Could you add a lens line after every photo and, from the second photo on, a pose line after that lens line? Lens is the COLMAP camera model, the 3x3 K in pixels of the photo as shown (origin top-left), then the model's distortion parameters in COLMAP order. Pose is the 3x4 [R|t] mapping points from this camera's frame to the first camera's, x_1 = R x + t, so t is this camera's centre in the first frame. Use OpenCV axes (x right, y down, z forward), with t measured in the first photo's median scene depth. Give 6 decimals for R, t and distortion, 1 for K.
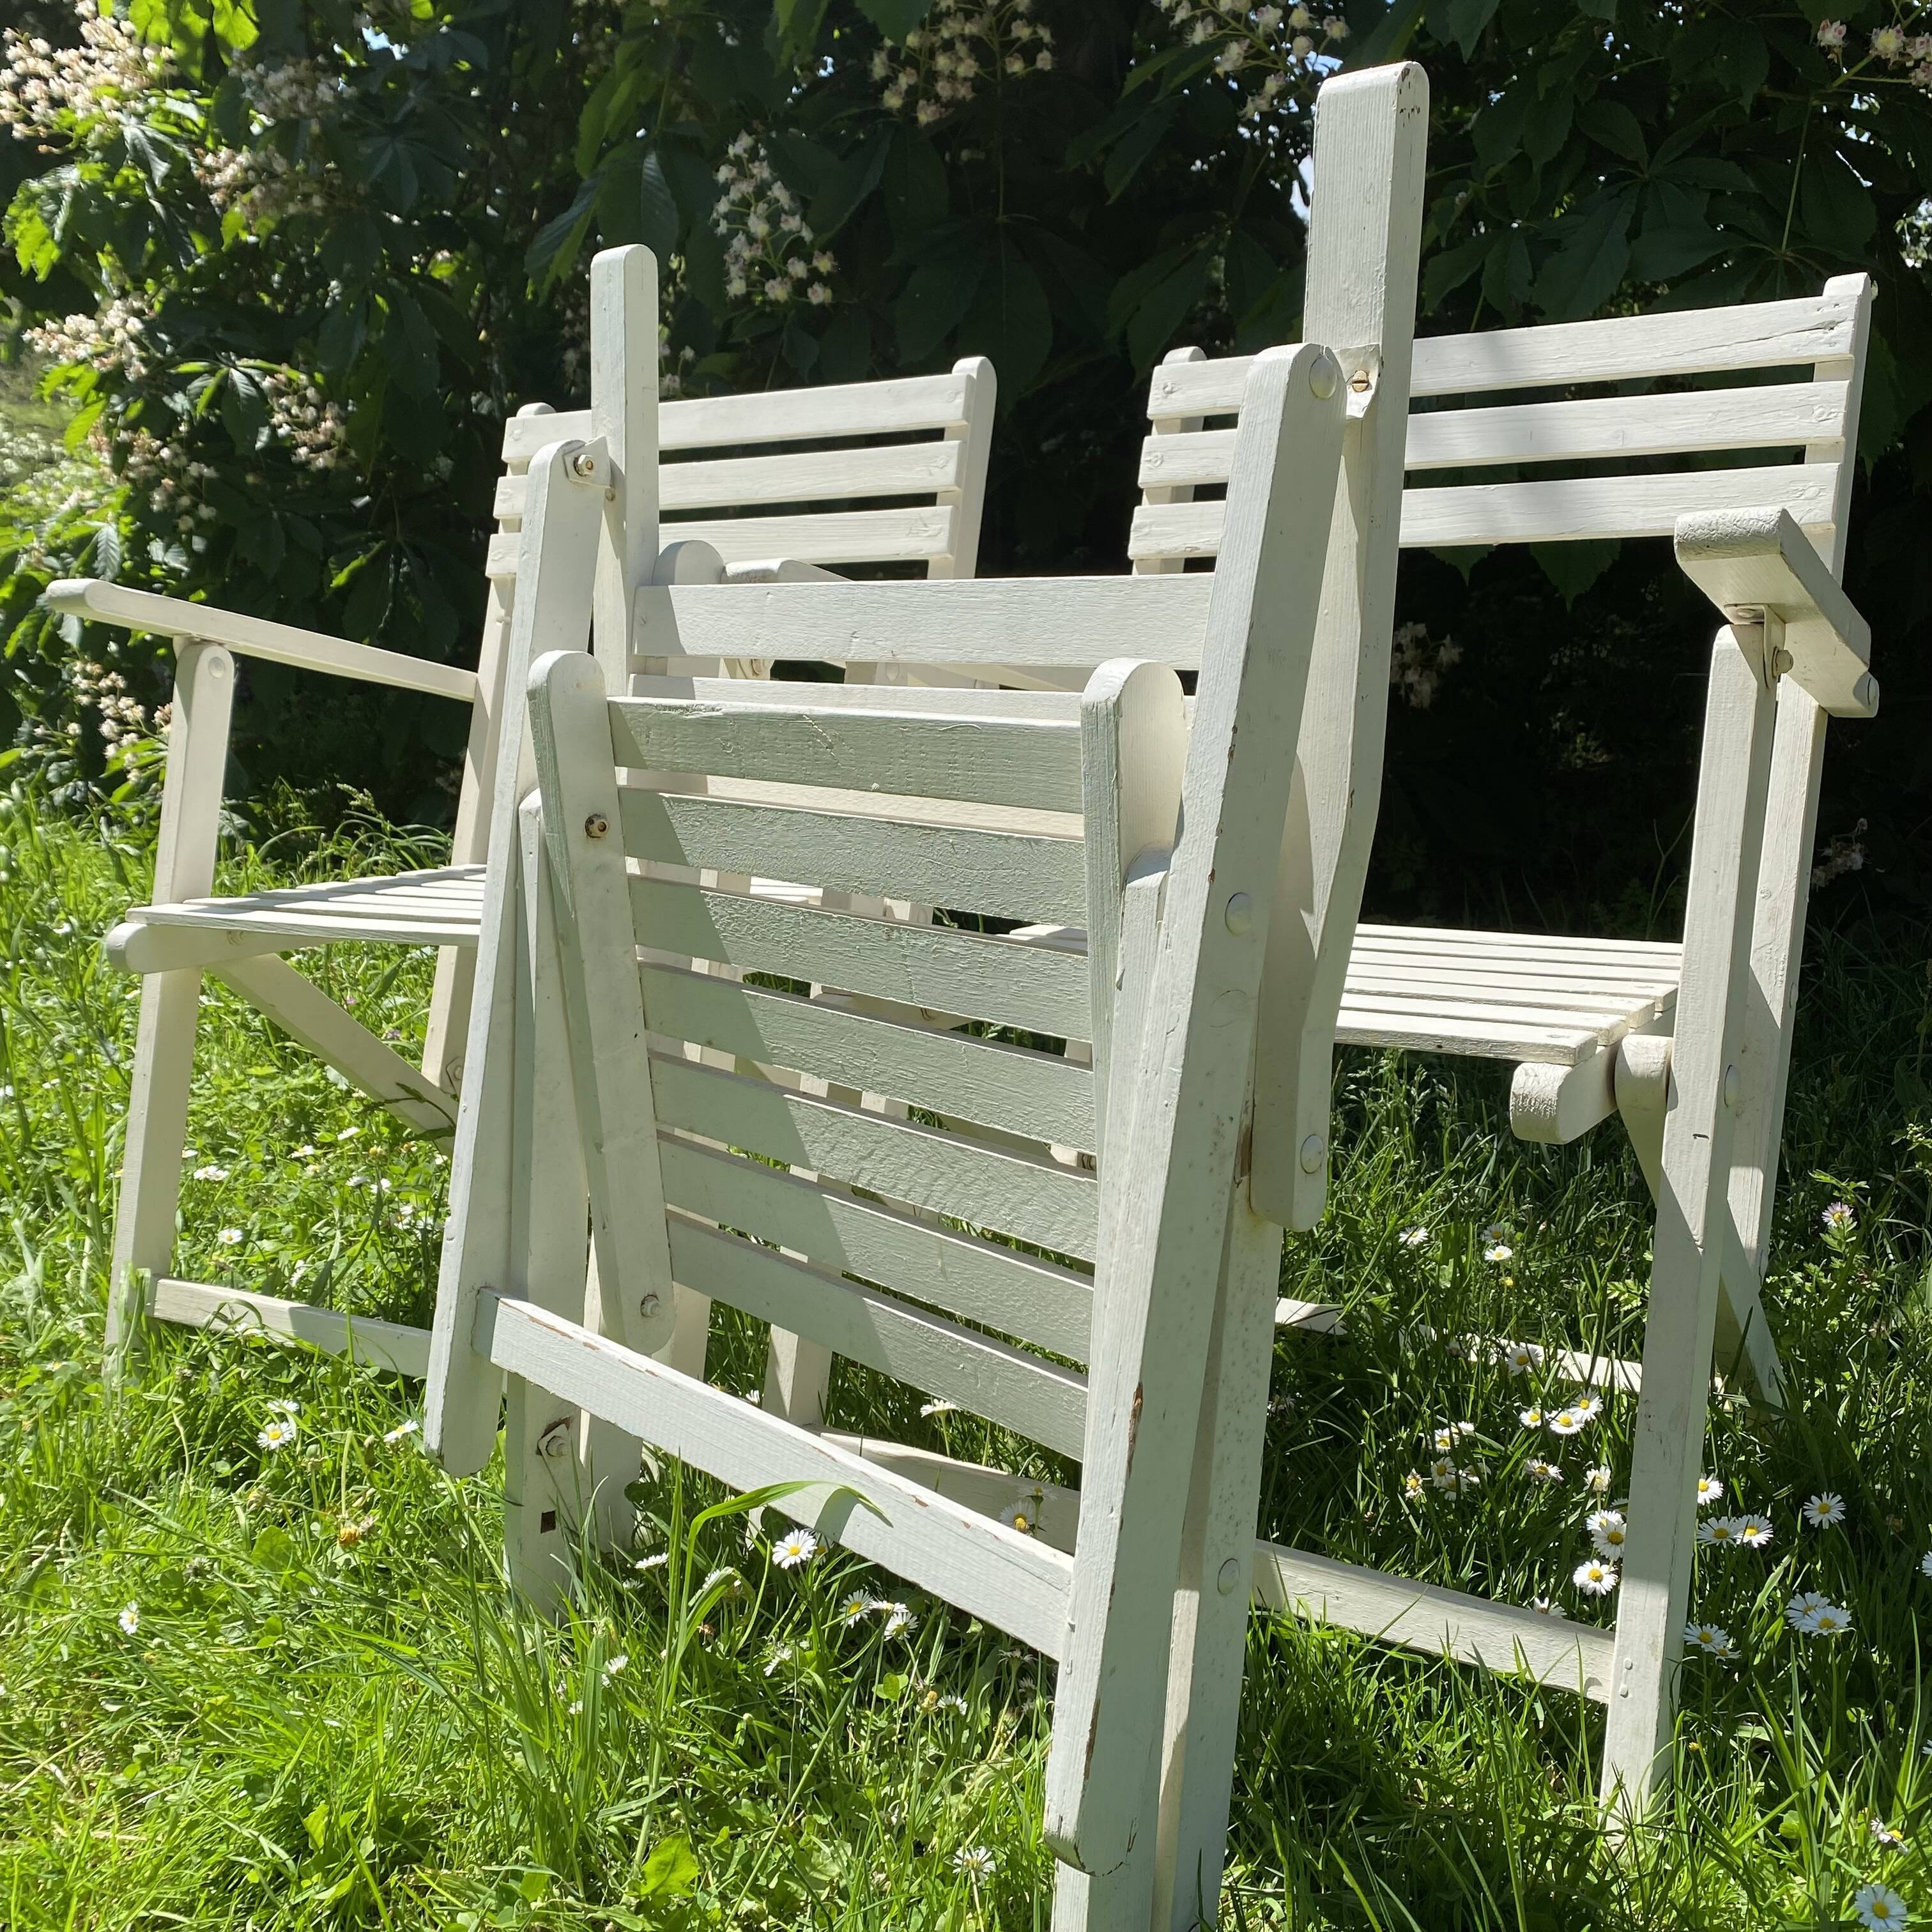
lens RADIAL K [[1957.4, 0, 966.0], [0, 1957.4, 966.0], [0, 0, 1]] dist [0.023074, -0.056626]
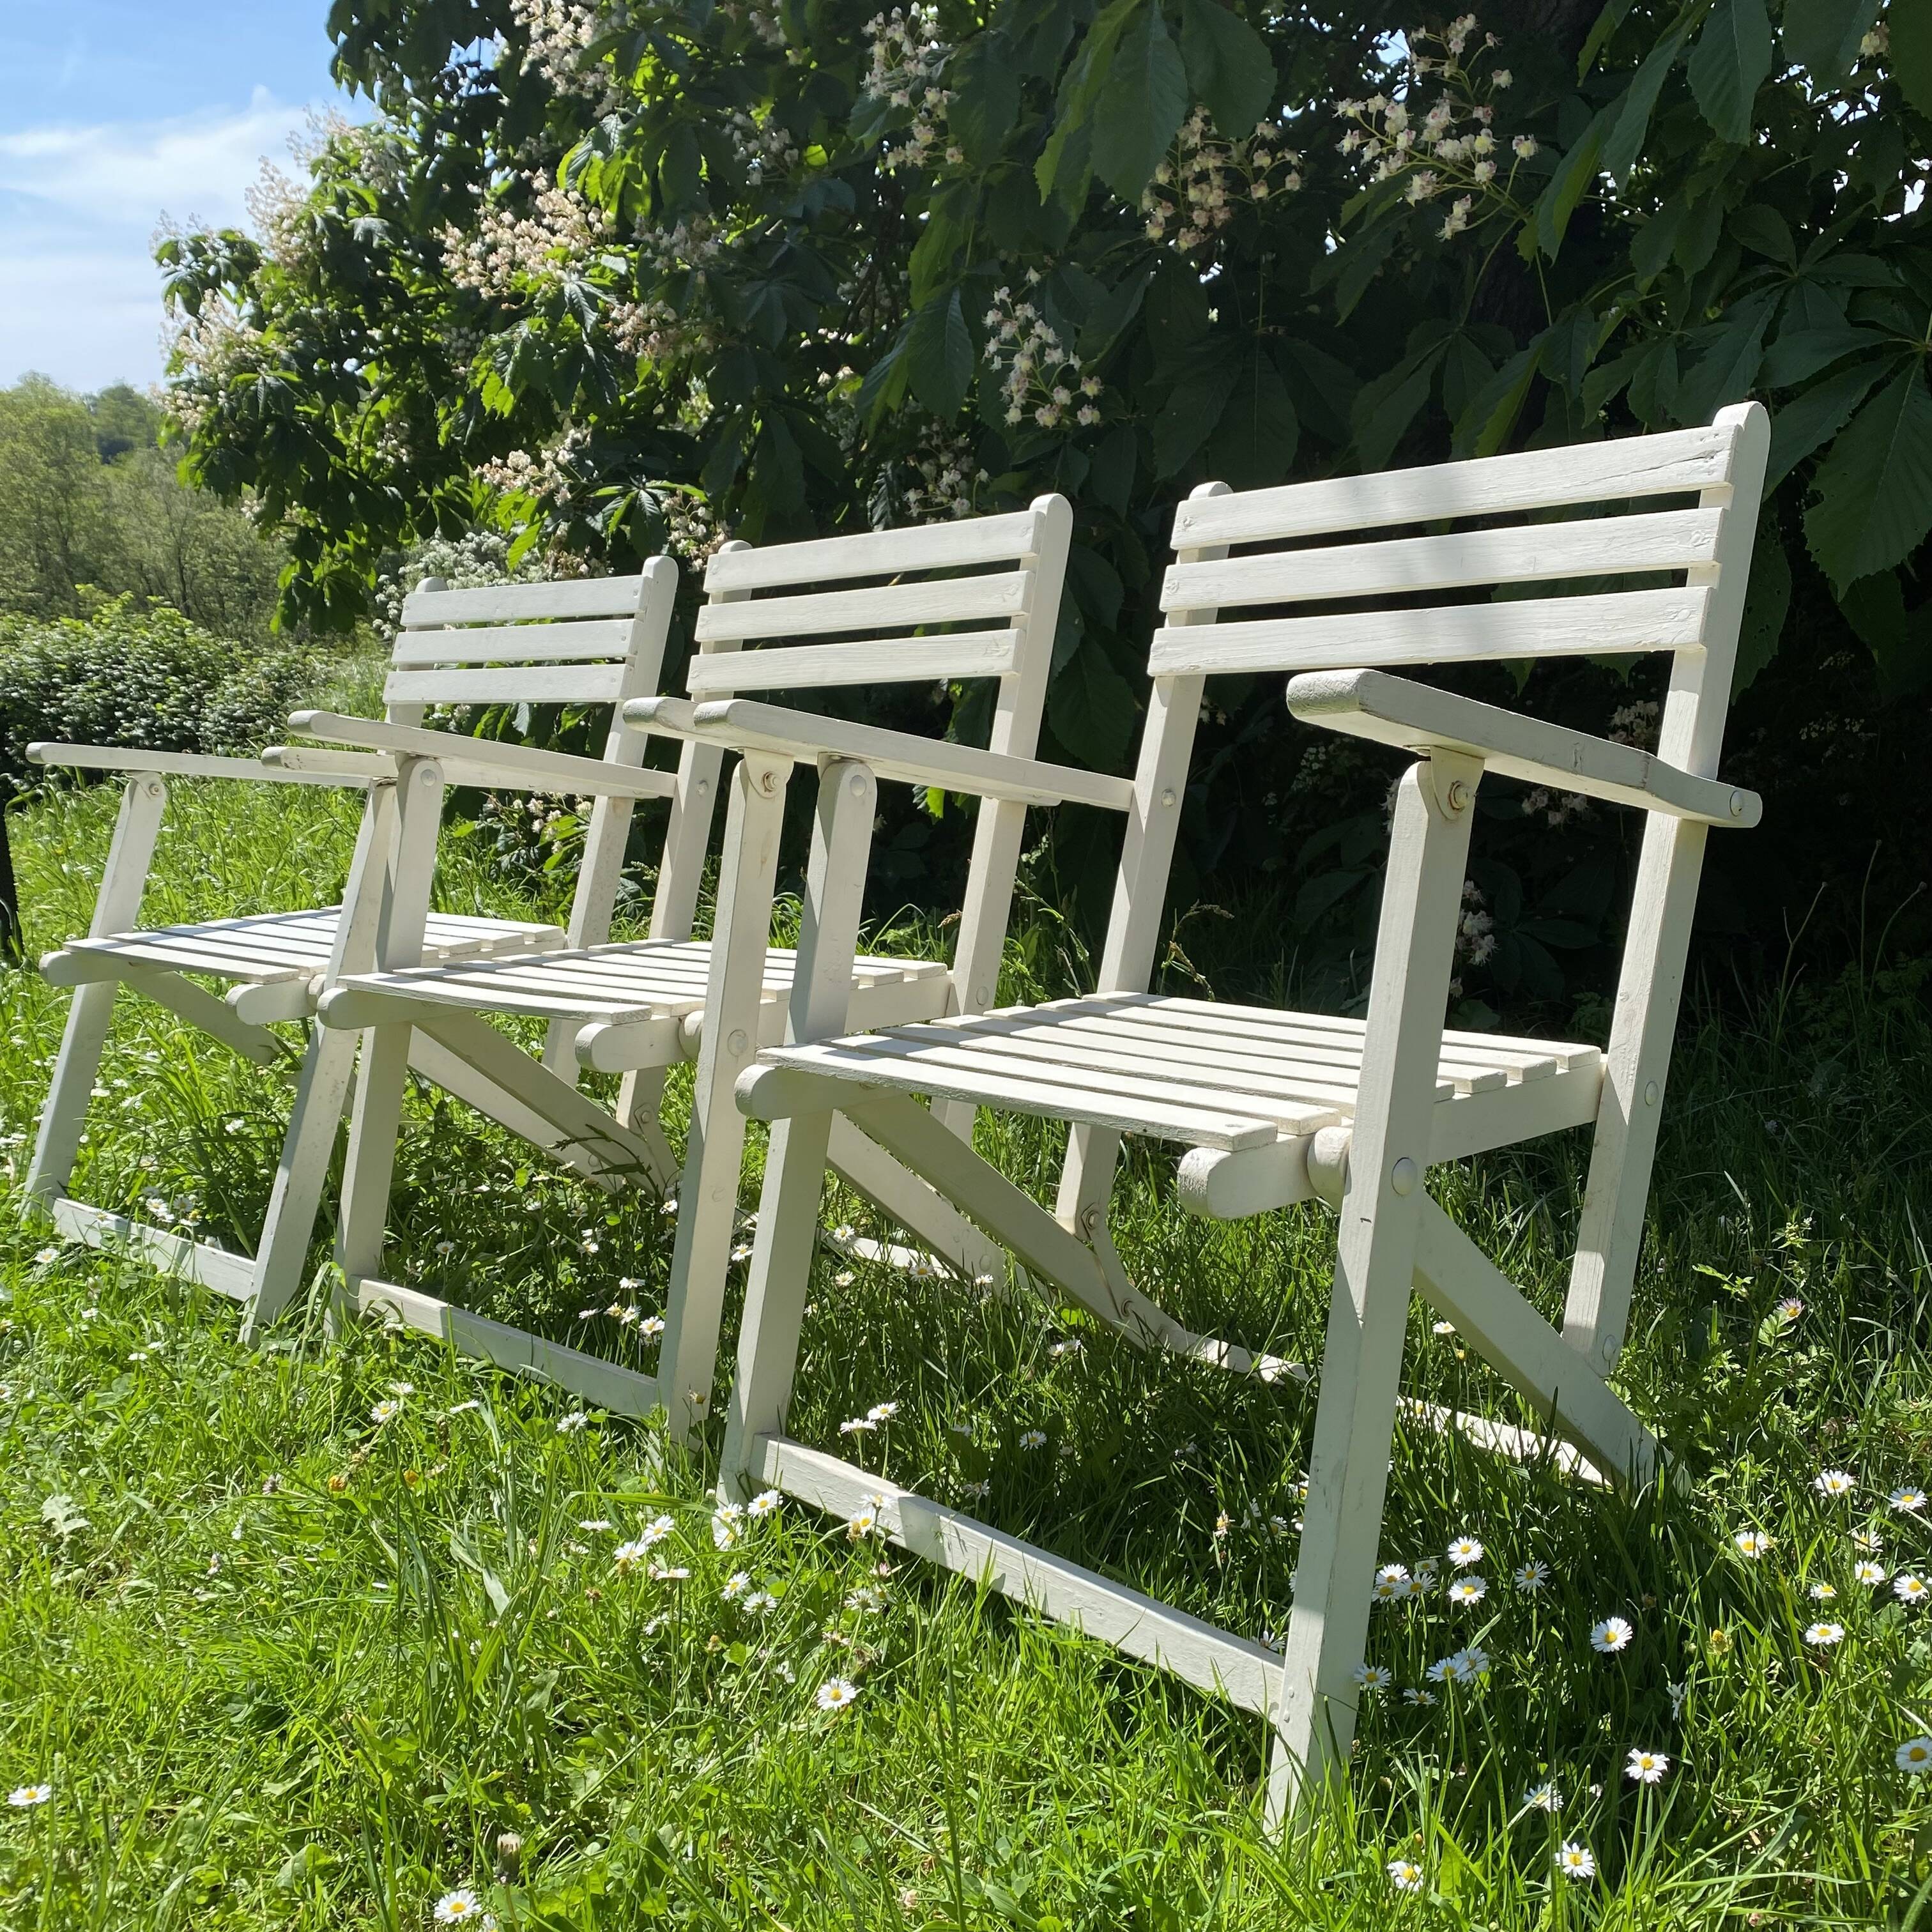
lens RADIAL K [[1911.3, 0, 991.7], [0, 1911.3, 966.8], [0, 0, 1]] dist [0.036809, -0.087221]
pose [[0.969815, 0.016084, -0.243312, 0.108556], [-0.022325, 0.999488, -0.022913, -0.006805], [0.242819, 0.027653, 0.969678, -0.027923]]
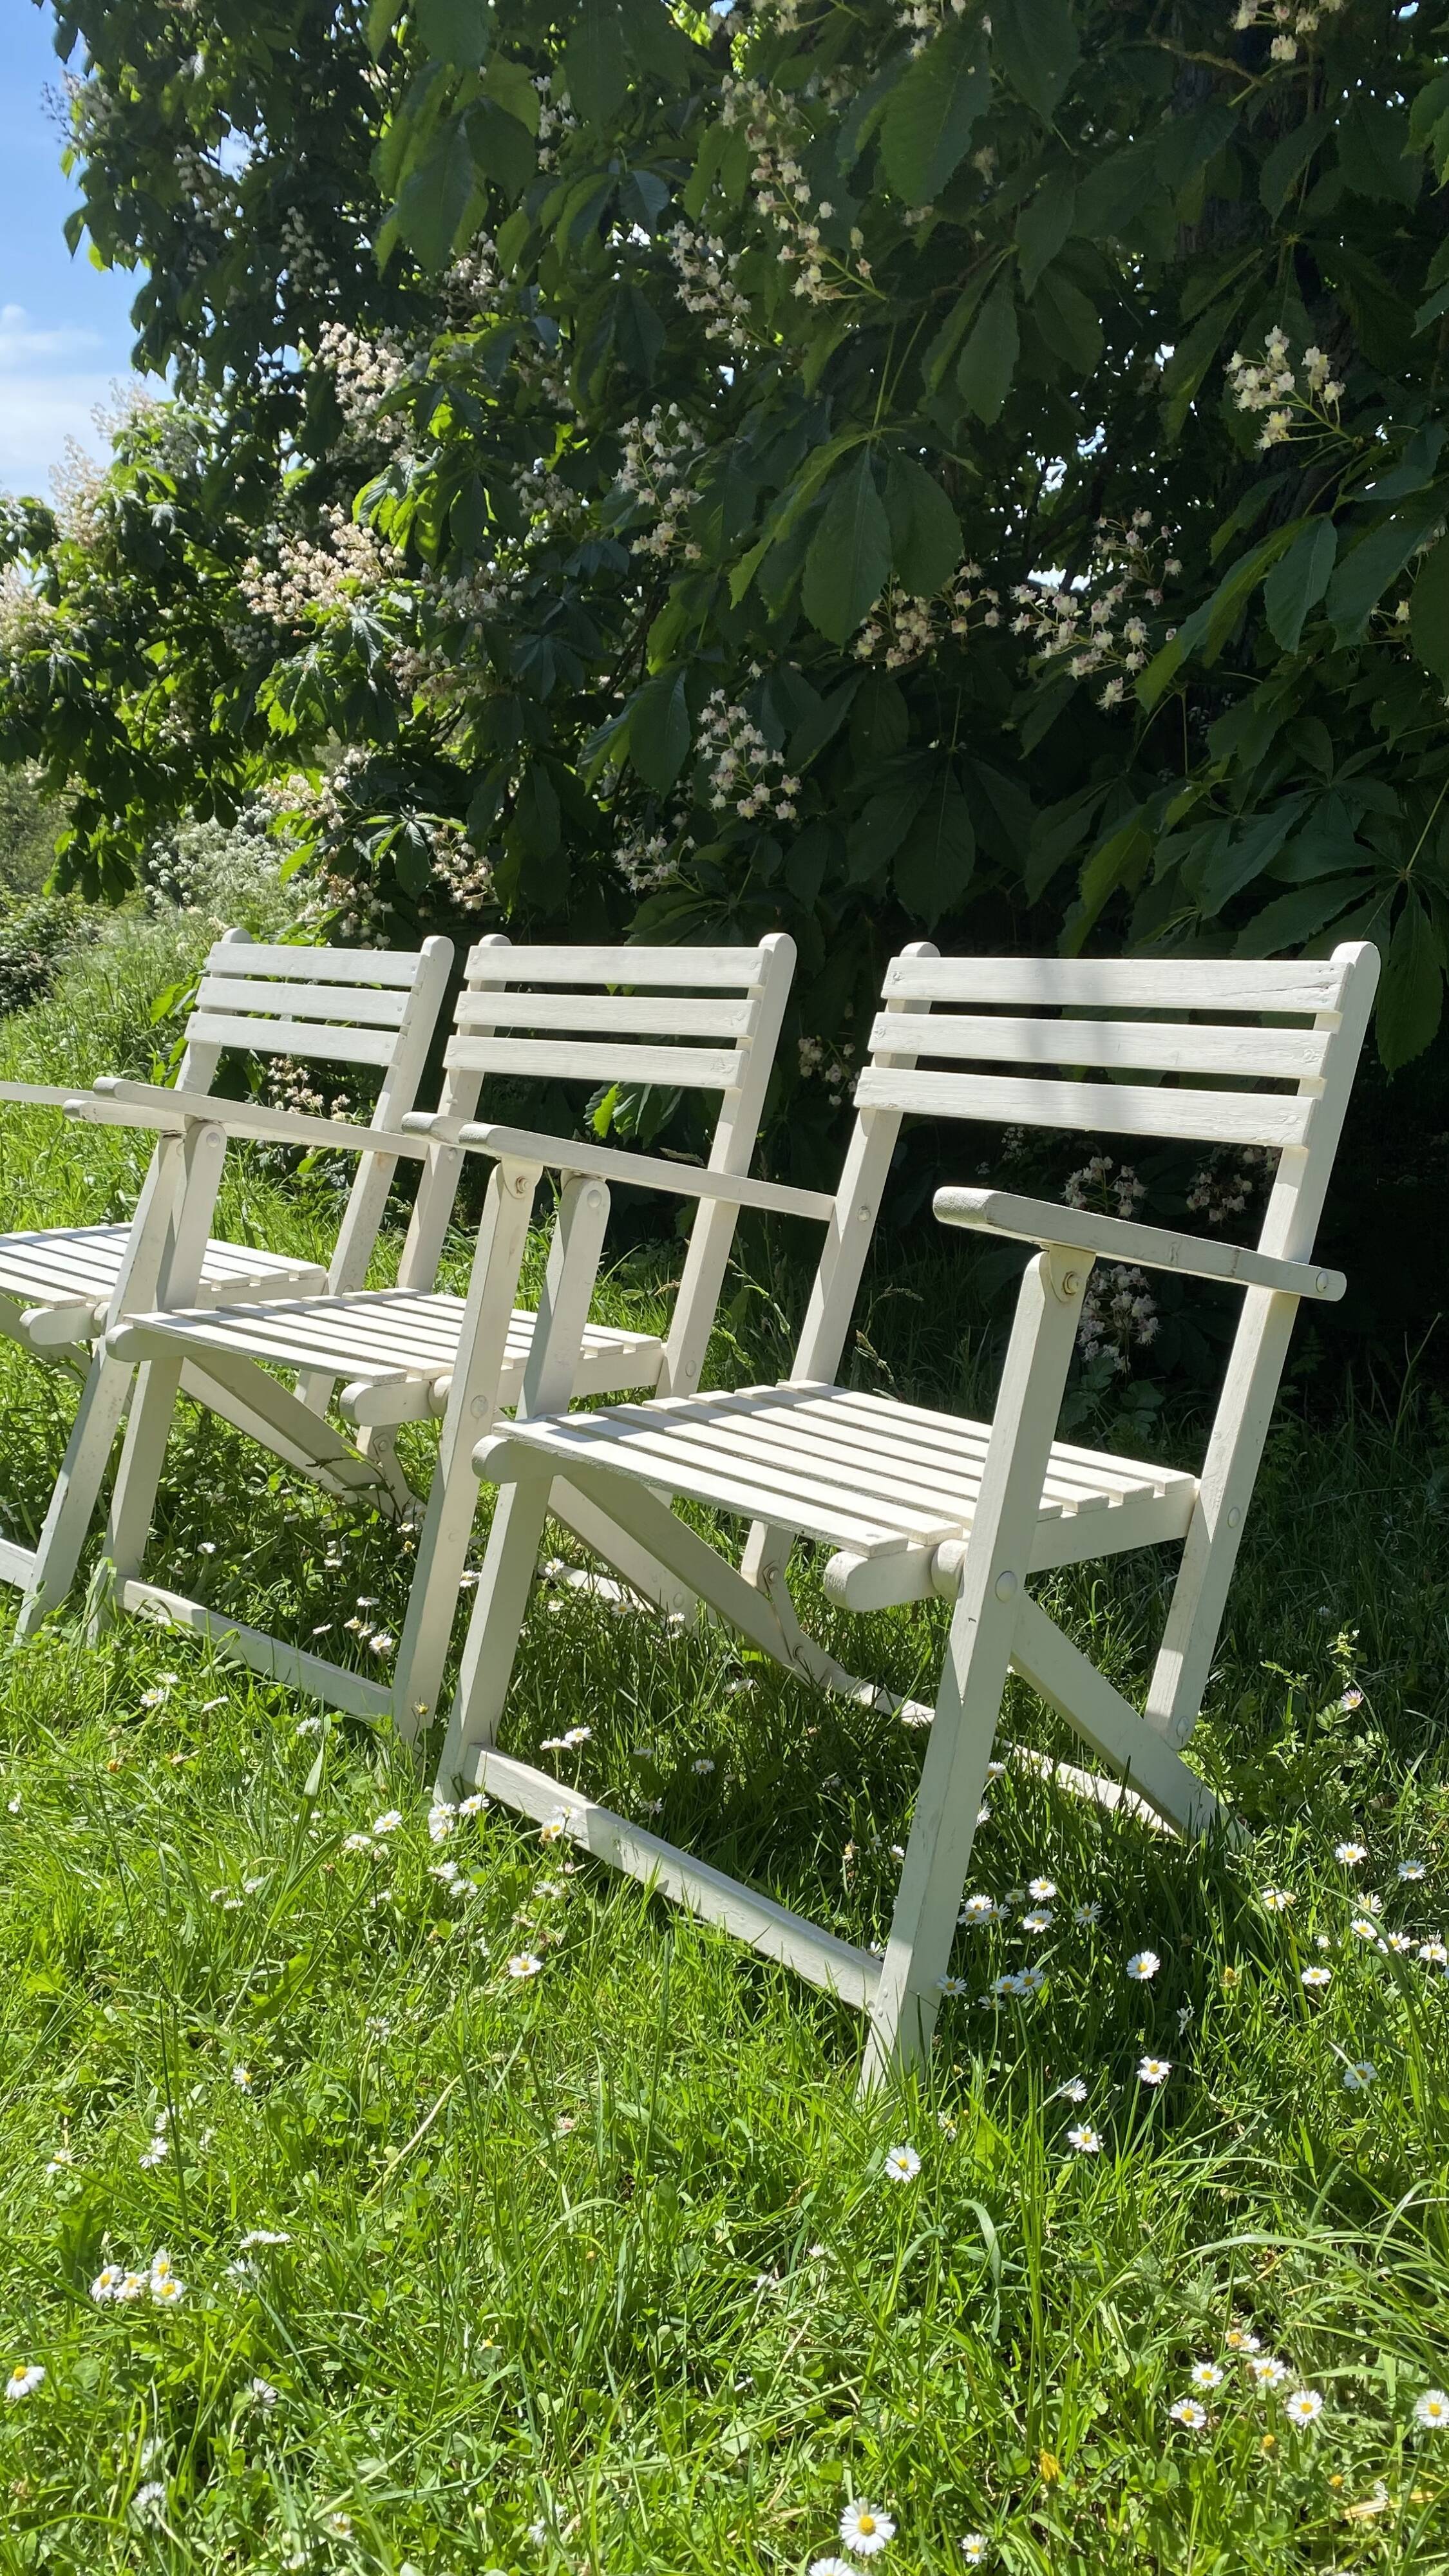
lens RADIAL K [[1885.9, 0, 705.8], [0, 1885.9, 1291.2], [0, 0, 1]] dist [0.087969, -0.288171]
pose [[0.963988, 0.085388, -0.251864, 0.129085], [-0.088428, 0.996082, -0.000757, -0.032699], [0.250813, 0.023002, 0.967762, -0.088819]]
